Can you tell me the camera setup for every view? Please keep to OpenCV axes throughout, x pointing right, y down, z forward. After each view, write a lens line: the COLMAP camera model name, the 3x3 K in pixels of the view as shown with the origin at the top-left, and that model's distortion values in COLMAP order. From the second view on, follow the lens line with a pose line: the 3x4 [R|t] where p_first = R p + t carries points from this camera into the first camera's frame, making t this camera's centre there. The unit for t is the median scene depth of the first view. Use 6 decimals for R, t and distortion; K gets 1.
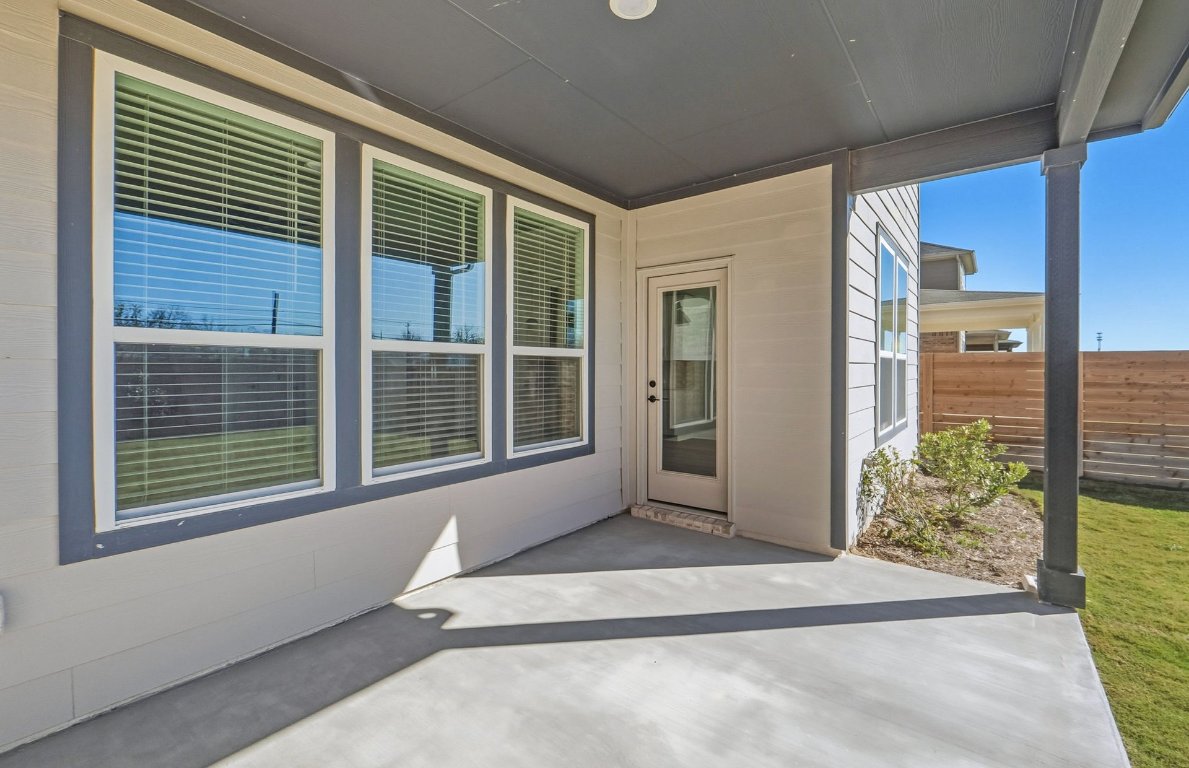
lens RADIAL K [[503.1, 0, 590.2], [0, 503.1, 378.4], [0, 0, 1]] dist [-0.003333, -0.000519]
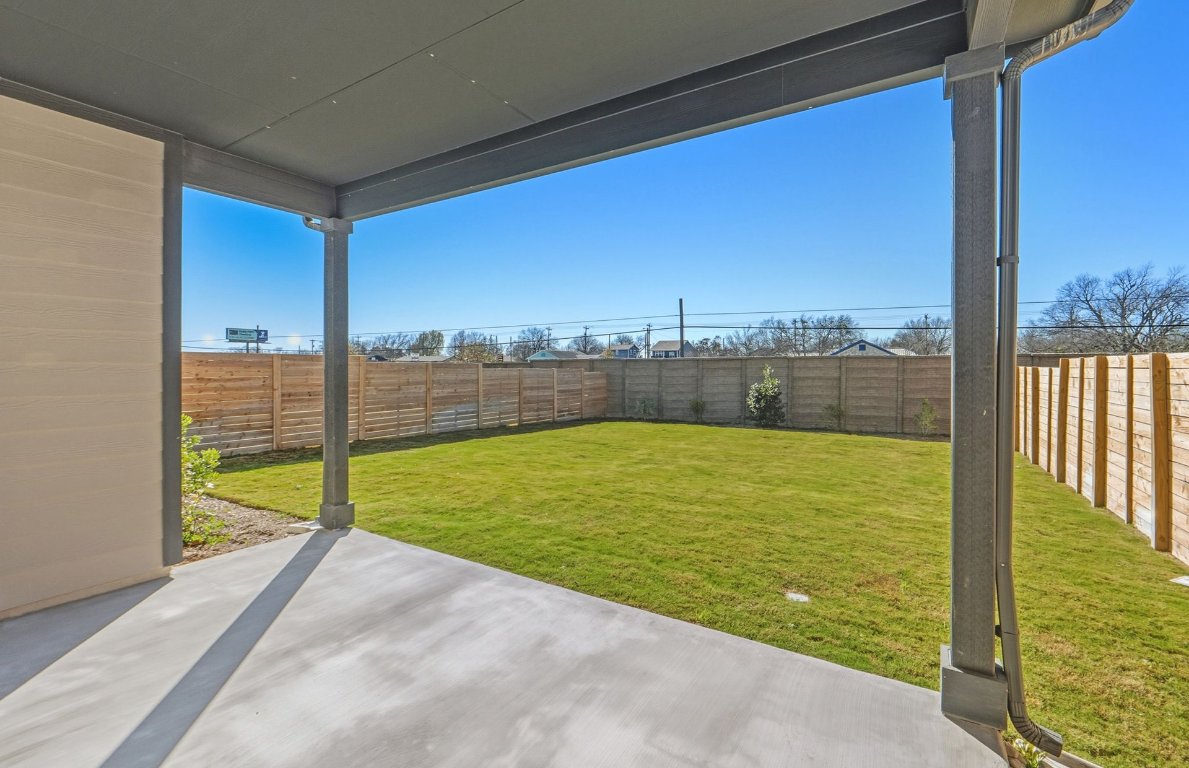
lens RADIAL K [[503.1, 0, 591.5], [0, 503.1, 373.4], [0, 0, 1]] dist [-0.003333, -0.000519]
pose [[-0.095283, -0.013205, 0.995363, -0.552668], [0.015274, 0.999775, 0.014726, -0.013722], [-0.995333, 0.016607, -0.095059, 0.363049]]
